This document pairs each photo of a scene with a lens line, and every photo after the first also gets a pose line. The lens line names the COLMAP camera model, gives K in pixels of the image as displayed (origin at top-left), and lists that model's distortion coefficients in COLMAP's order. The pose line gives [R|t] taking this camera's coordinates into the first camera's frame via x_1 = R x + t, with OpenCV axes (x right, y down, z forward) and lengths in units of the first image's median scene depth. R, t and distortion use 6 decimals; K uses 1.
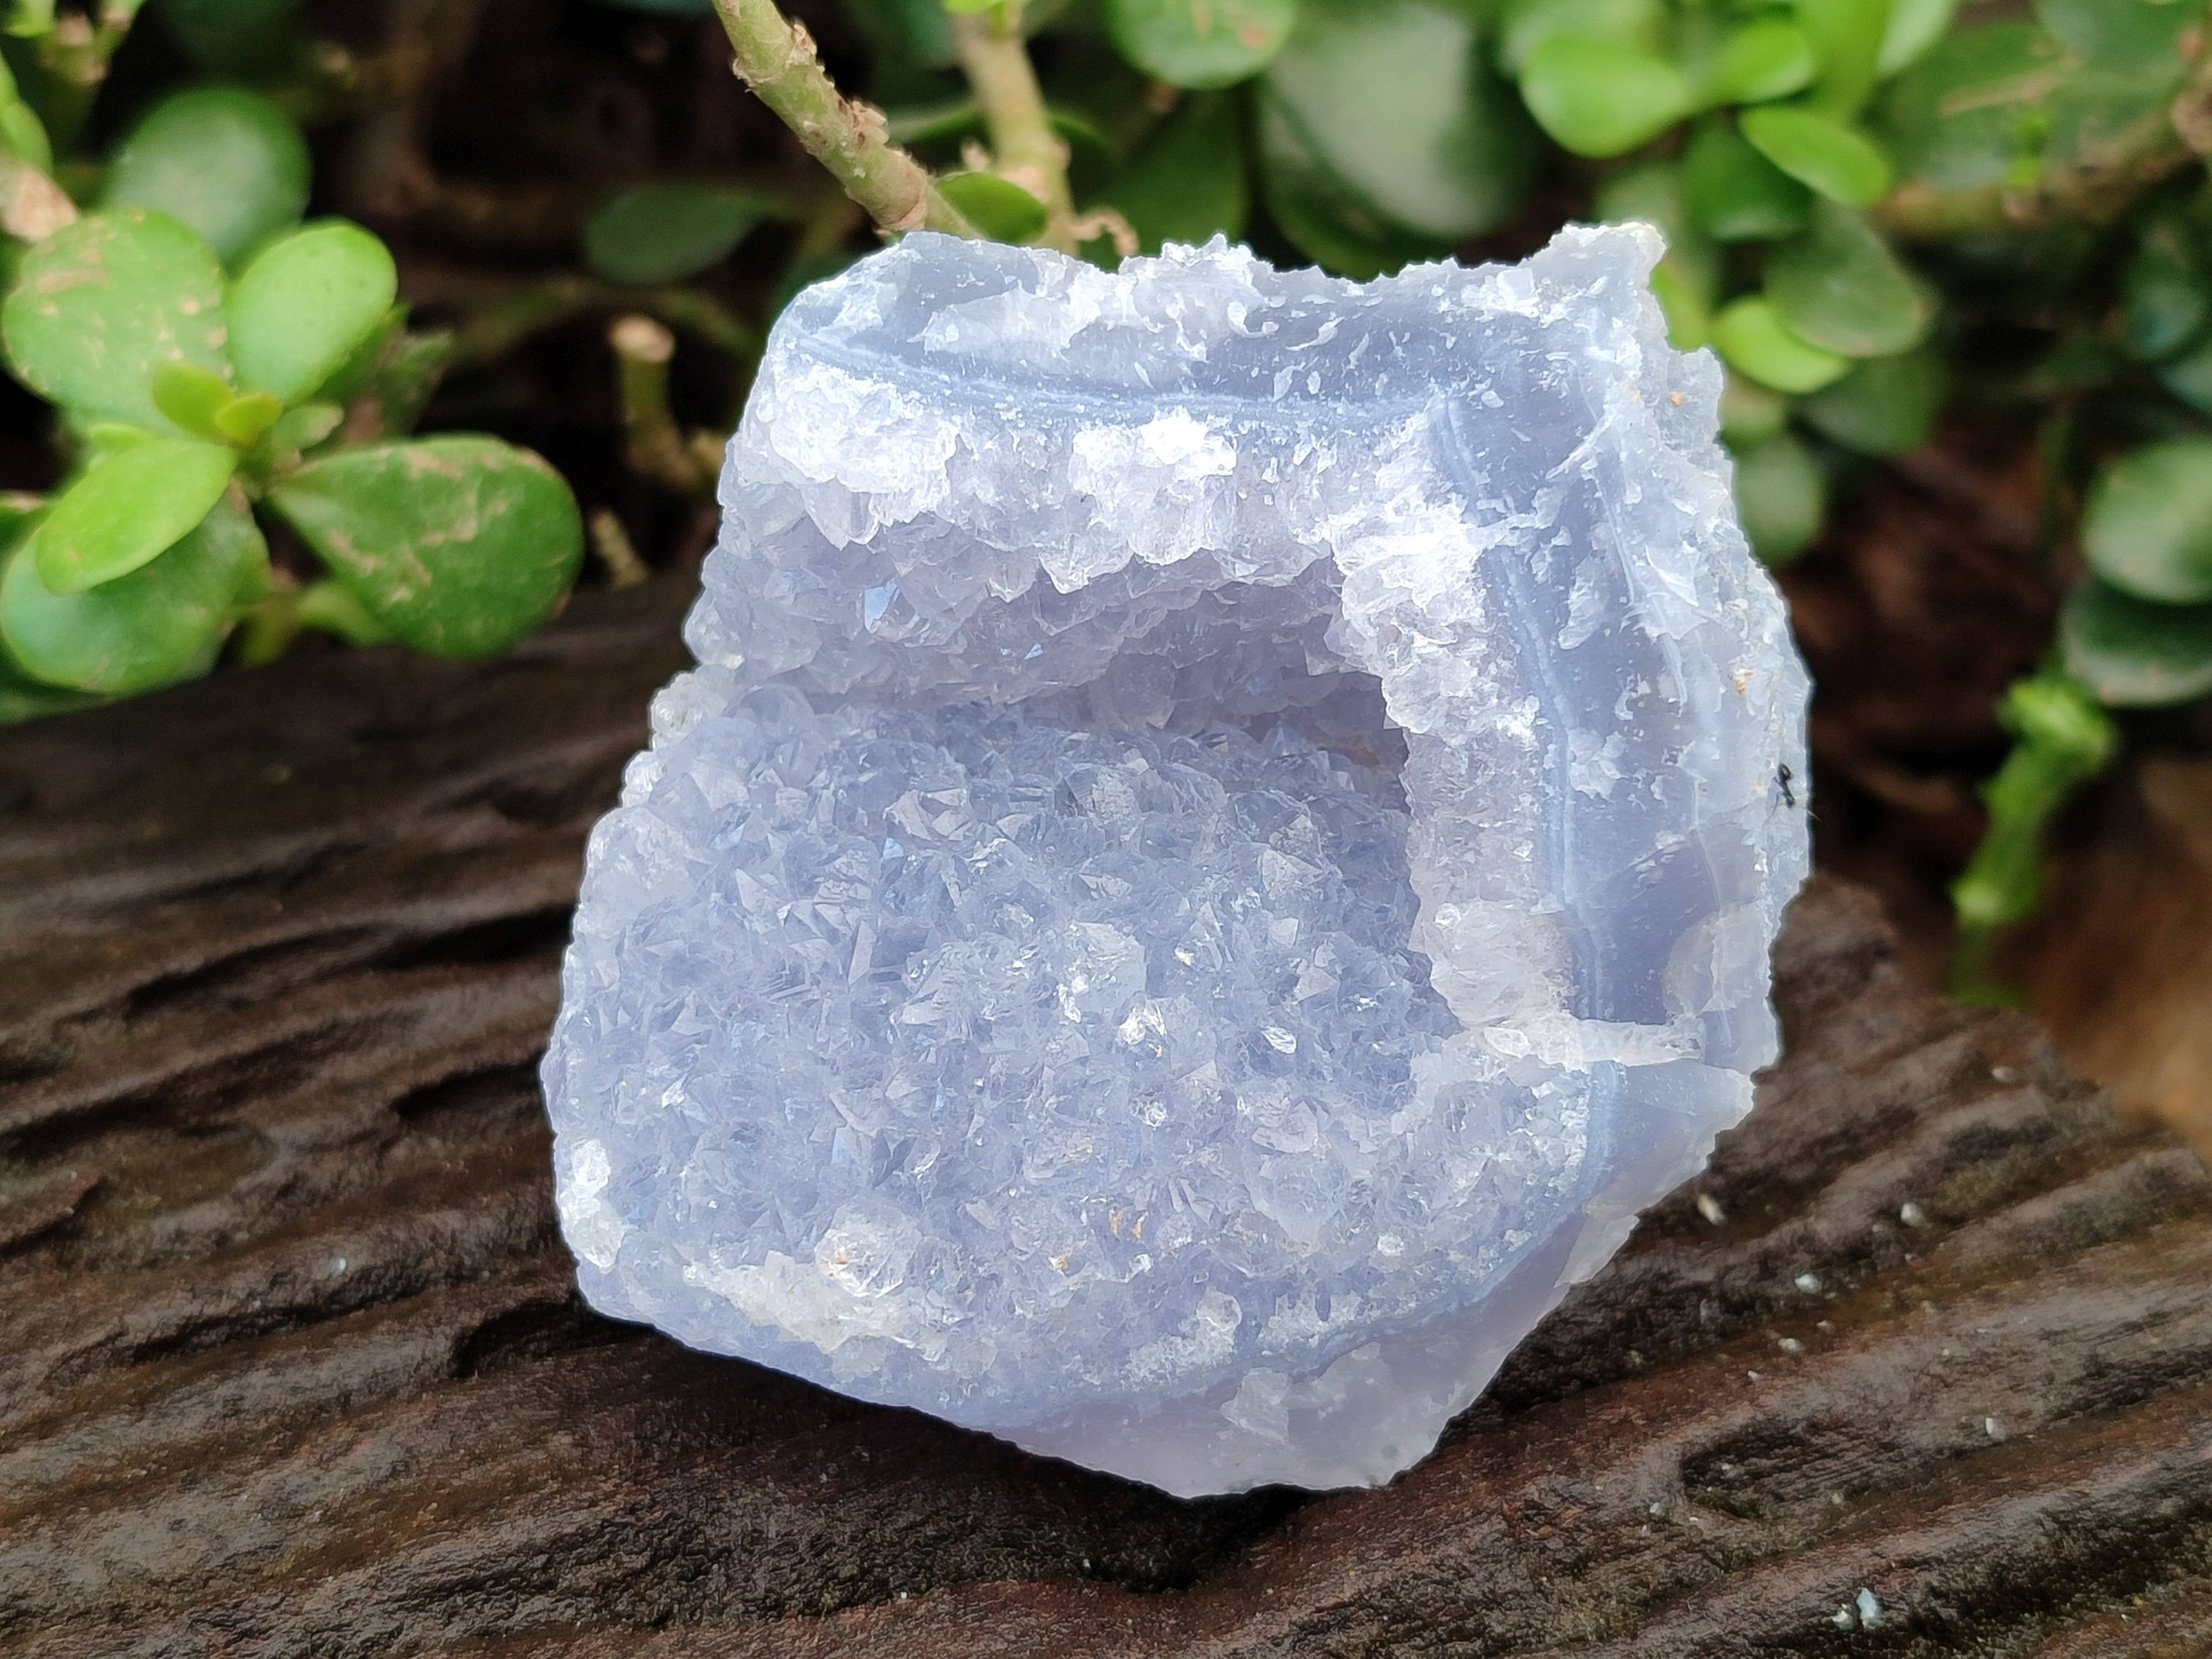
lens RADIAL K [[3411.4, 0, 1096.6], [0, 3411.4, 842.8], [0, 0, 1]] dist [0.326975, -2.498841]
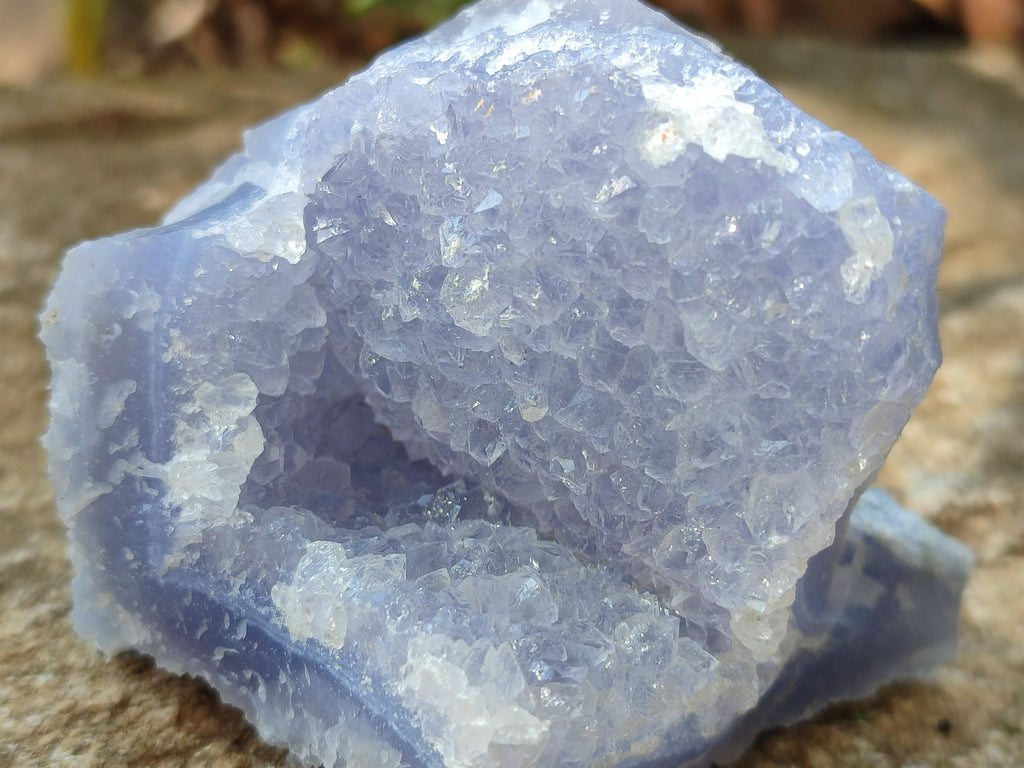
lens RADIAL K [[1579.3, 0, 507.6], [0, 1579.3, 390.2], [0, 0, 1]] dist [0.326975, -2.498841]
pose [[-0.751212, -0.305547, 0.585083, -0.420961], [0.403670, -0.913987, 0.040978, -0.020274], [0.522237, 0.266963, 0.809938, 0.479485]]
